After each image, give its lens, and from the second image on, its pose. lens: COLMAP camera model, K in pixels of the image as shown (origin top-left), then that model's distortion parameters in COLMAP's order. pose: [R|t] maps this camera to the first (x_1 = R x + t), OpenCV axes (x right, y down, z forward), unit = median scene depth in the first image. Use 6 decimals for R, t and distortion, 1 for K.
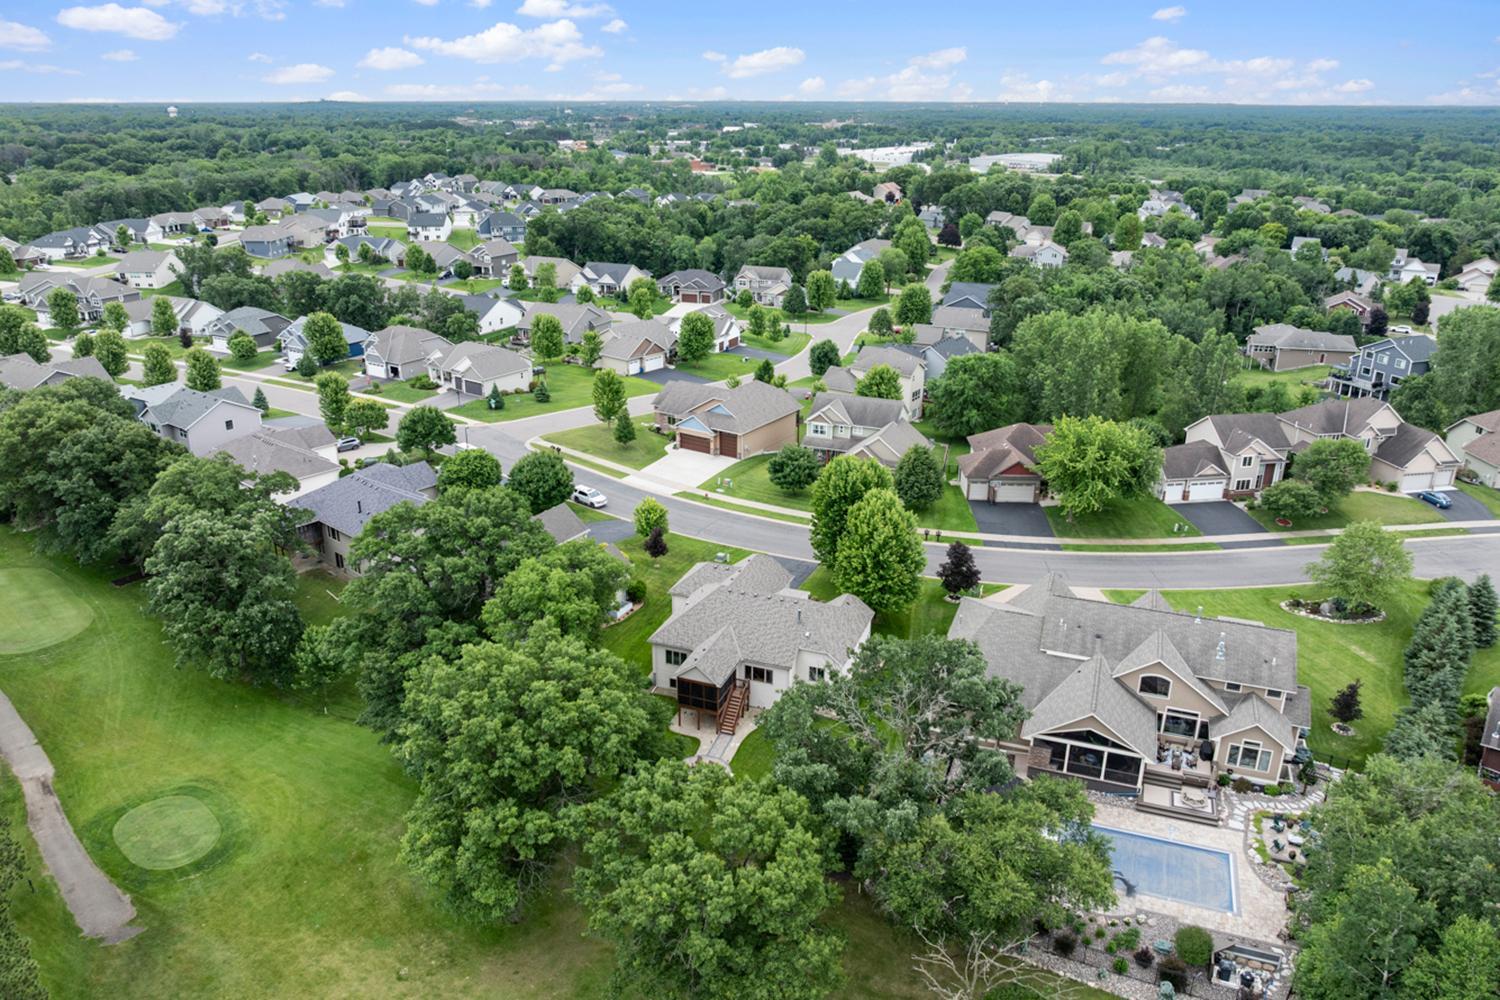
lens RADIAL K [[1058.6, 0, 741.8], [0, 1058.6, 506.3], [0, 0, 1]] dist [-0.042606, 0.008793]
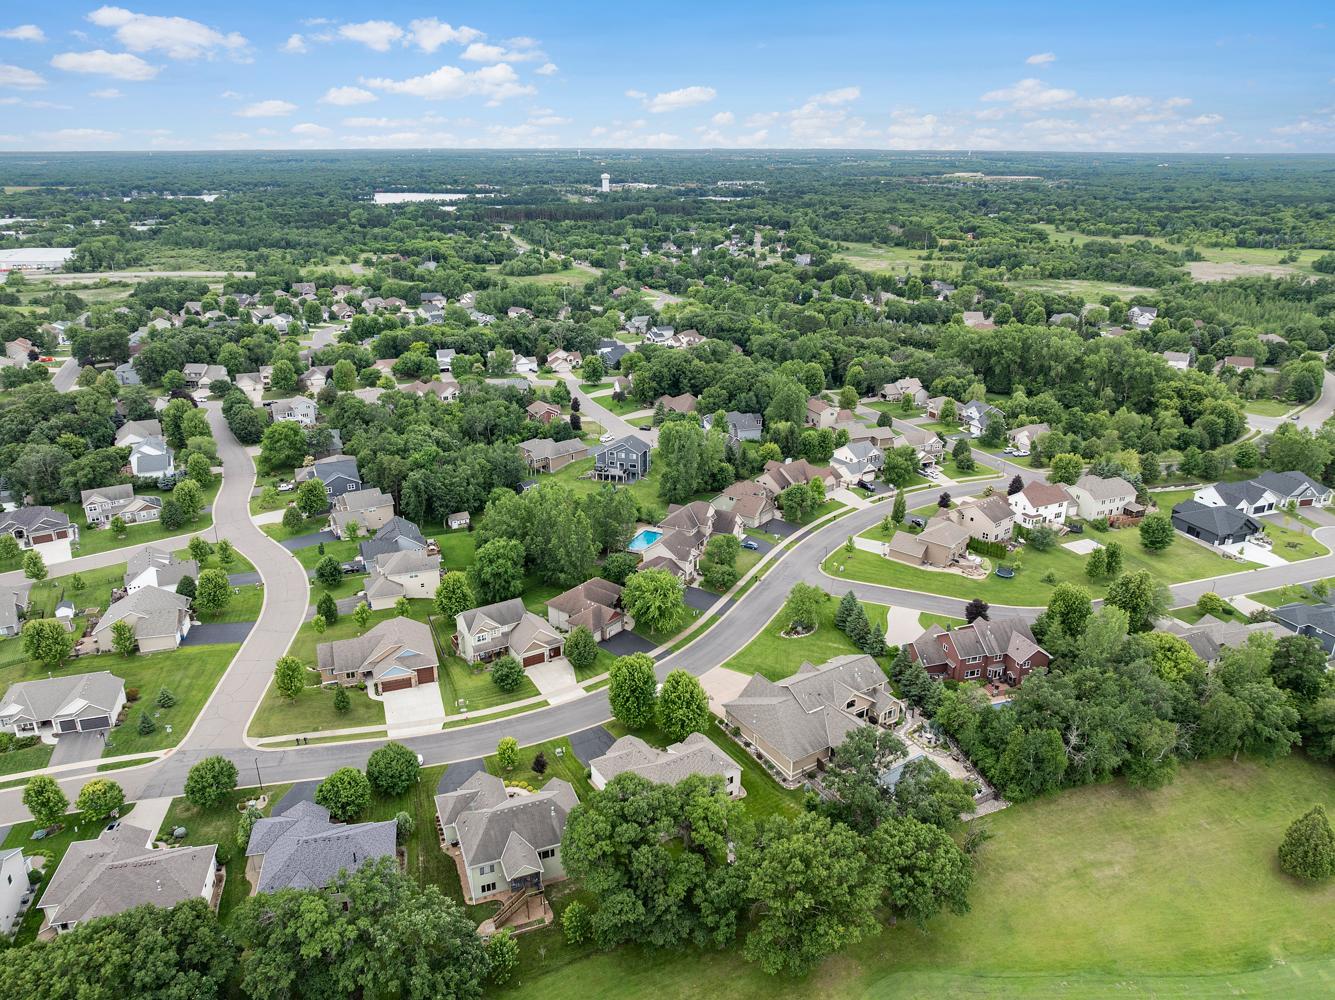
lens RADIAL K [[945.5, 0, 668.3], [0, 945.5, 501.3], [0, 0, 1]] dist [-0.036701, -0.009600]
pose [[0.589160, -0.290083, 0.754150, -0.703134], [0.289469, 0.947160, 0.138184, -0.361248], [-0.754386, 0.136891, 0.641999, -0.026066]]
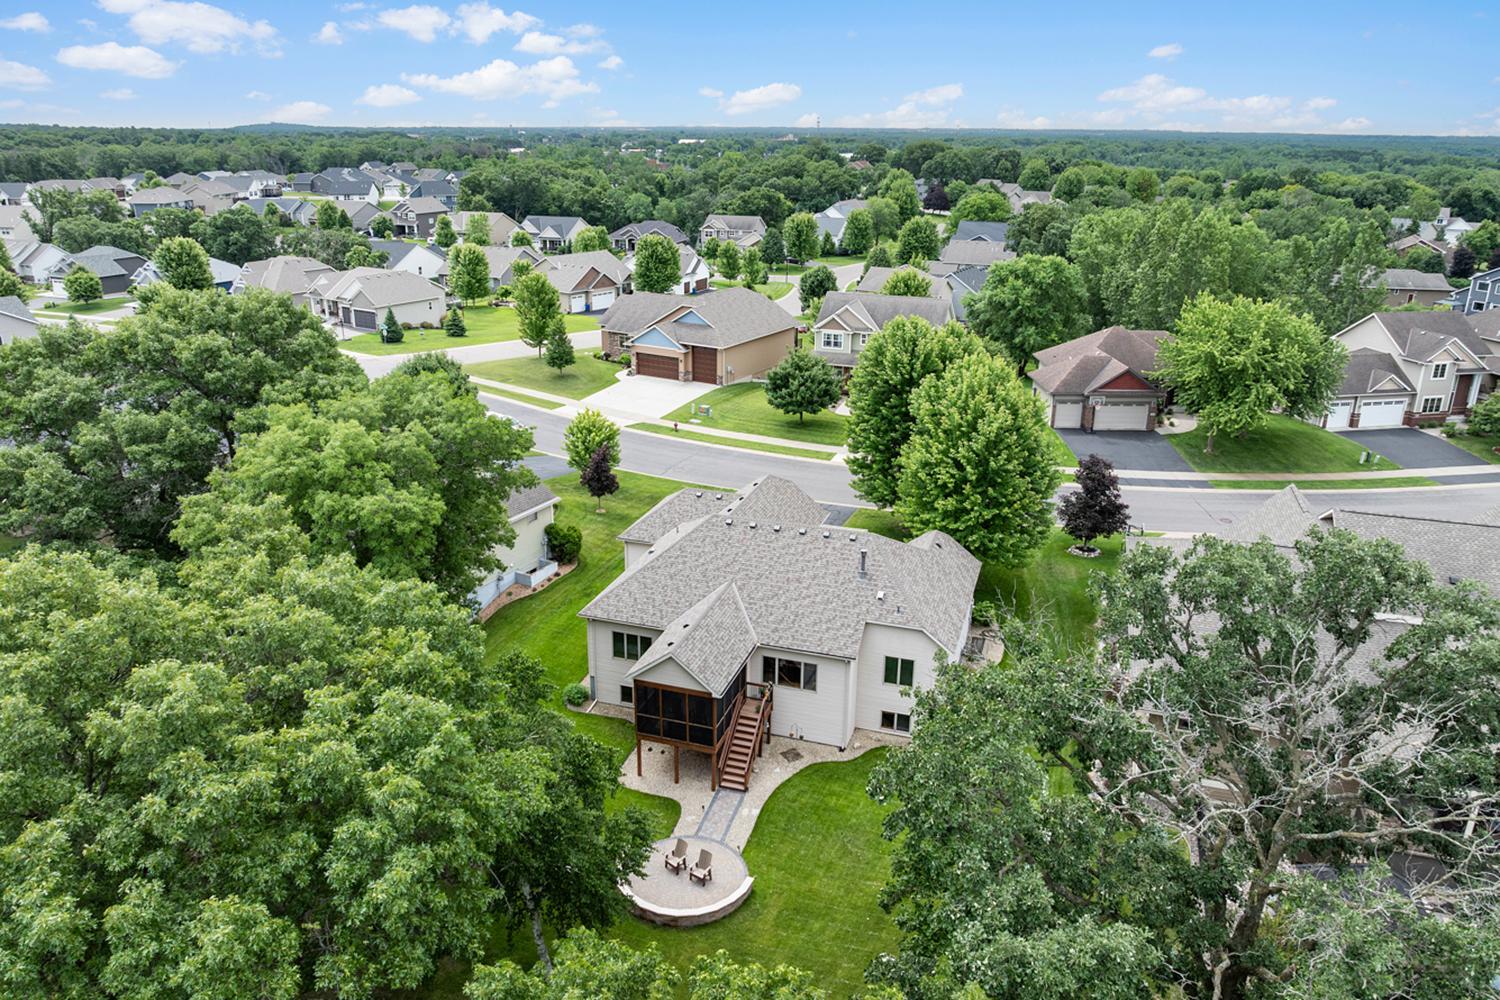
lens RADIAL K [[1058.6, 0, 740.3], [0, 1058.6, 494.1], [0, 0, 1]] dist [-0.042606, 0.008793]
pose [[0.999206, -0.010219, 0.038512, -0.017848], [0.011553, 0.999335, -0.034590, 0.056871], [-0.038133, 0.035008, 0.998659, 0.305474]]
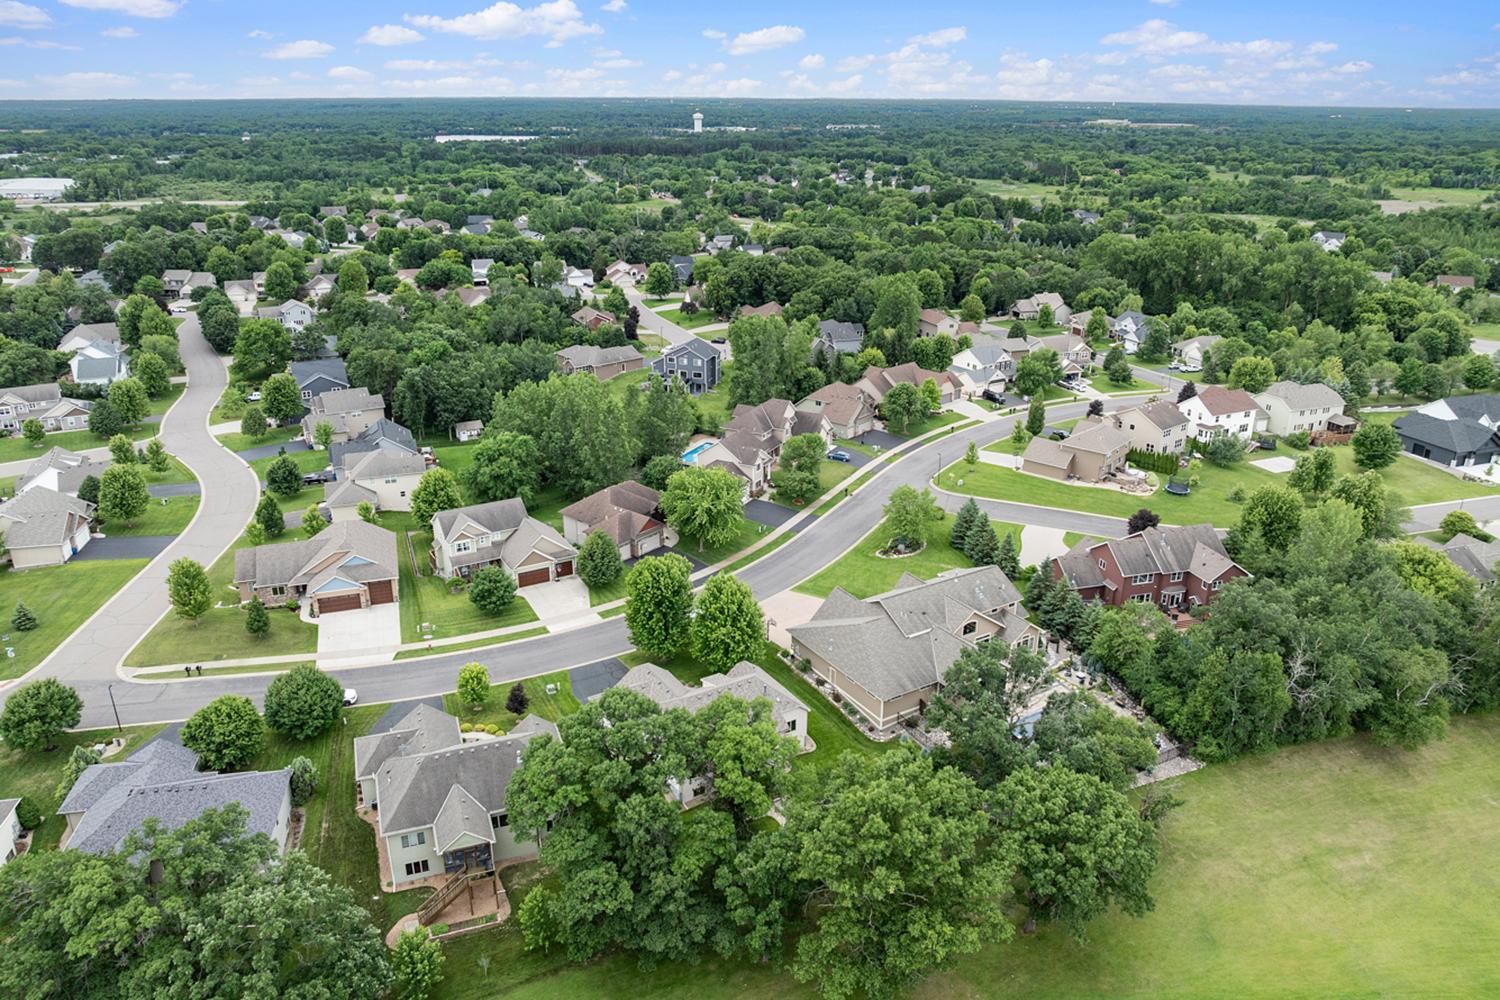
lens RADIAL K [[1058.6, 0, 751.9], [0, 1058.6, 503.8], [0, 0, 1]] dist [-0.042606, 0.008793]
pose [[0.604924, -0.289340, 0.741855, -0.527119], [0.284404, 0.948705, 0.138107, -0.181077], [-0.743761, 0.127443, 0.656184, 0.111053]]
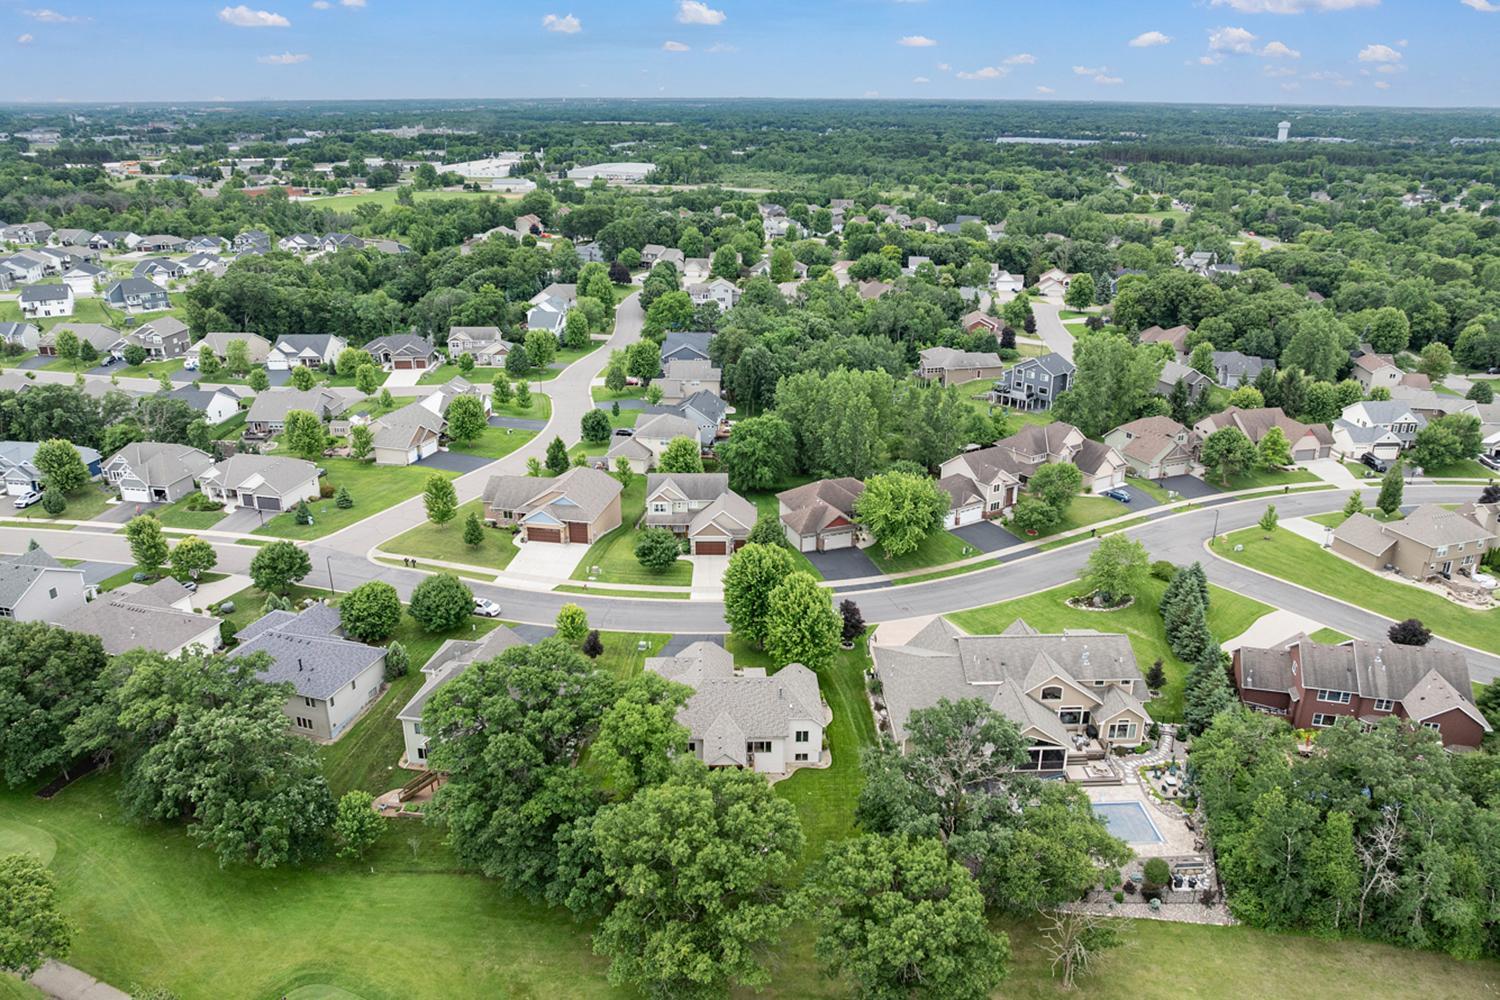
lens RADIAL K [[1058.6, 0, 749.0], [0, 1058.6, 507.6], [0, 0, 1]] dist [-0.042606, 0.008793]
pose [[0.921256, -0.143618, 0.361471, -0.254960], [0.141369, 0.989413, 0.032810, -0.100175], [-0.362356, 0.020874, 0.931806, -0.087544]]
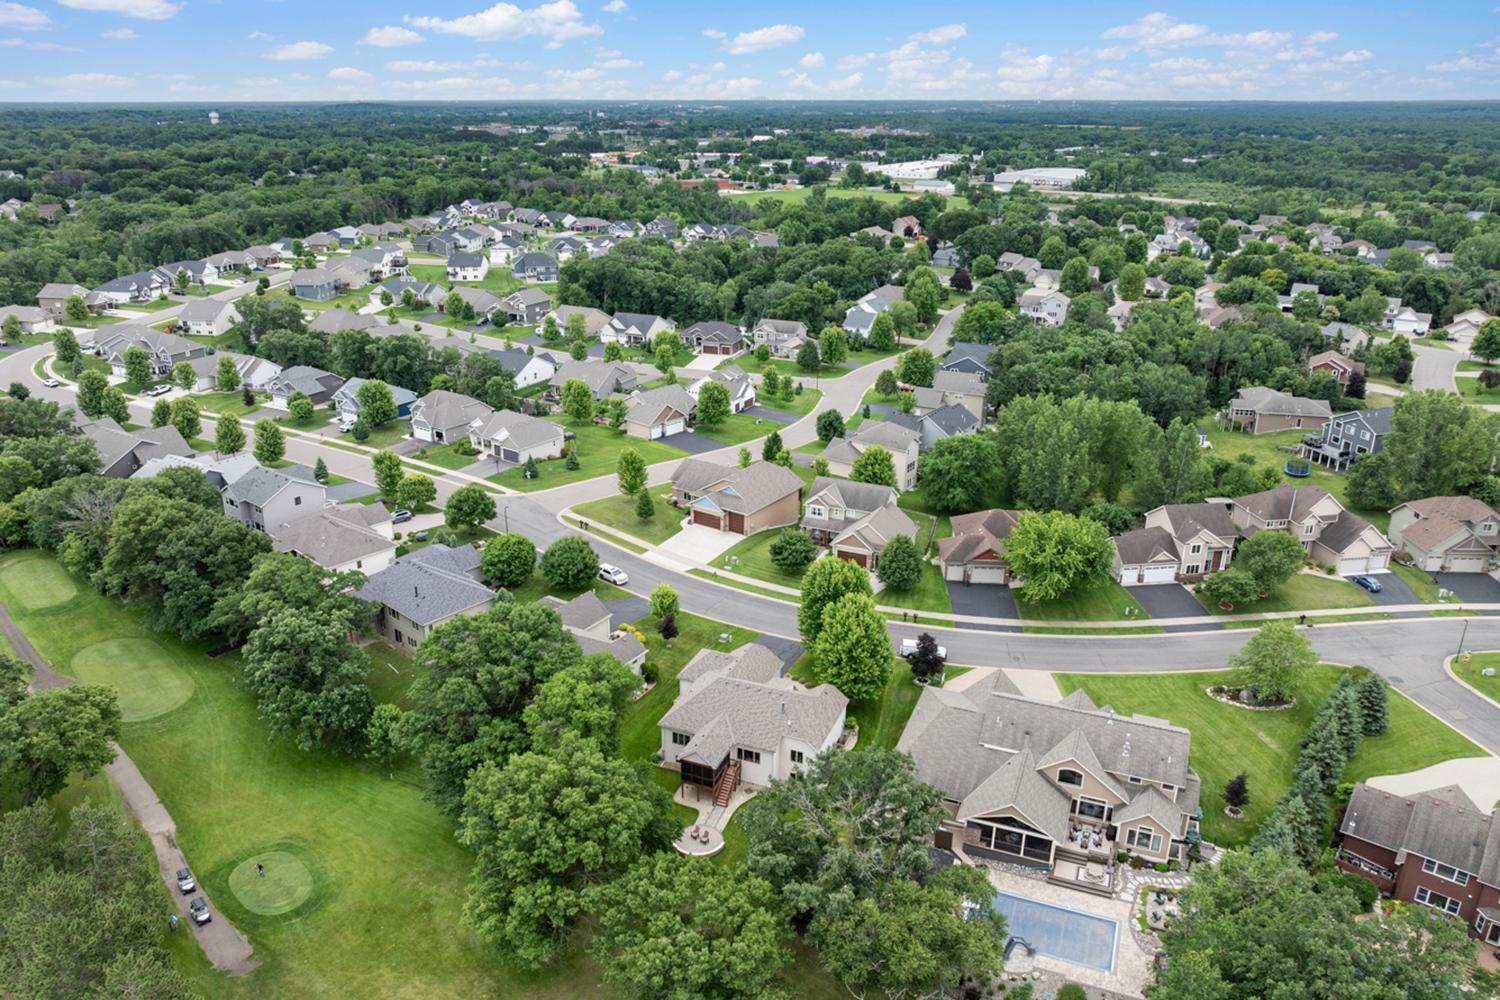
lens RADIAL K [[1058.6, 0, 738.0], [0, 1058.6, 505.5], [0, 0, 1]] dist [-0.042606, 0.008793]
pose [[0.999496, 0.008955, -0.030457, 0.024597], [-0.008909, 0.999959, 0.001653, -0.083043], [0.030471, -0.001381, 0.999535, -0.133350]]
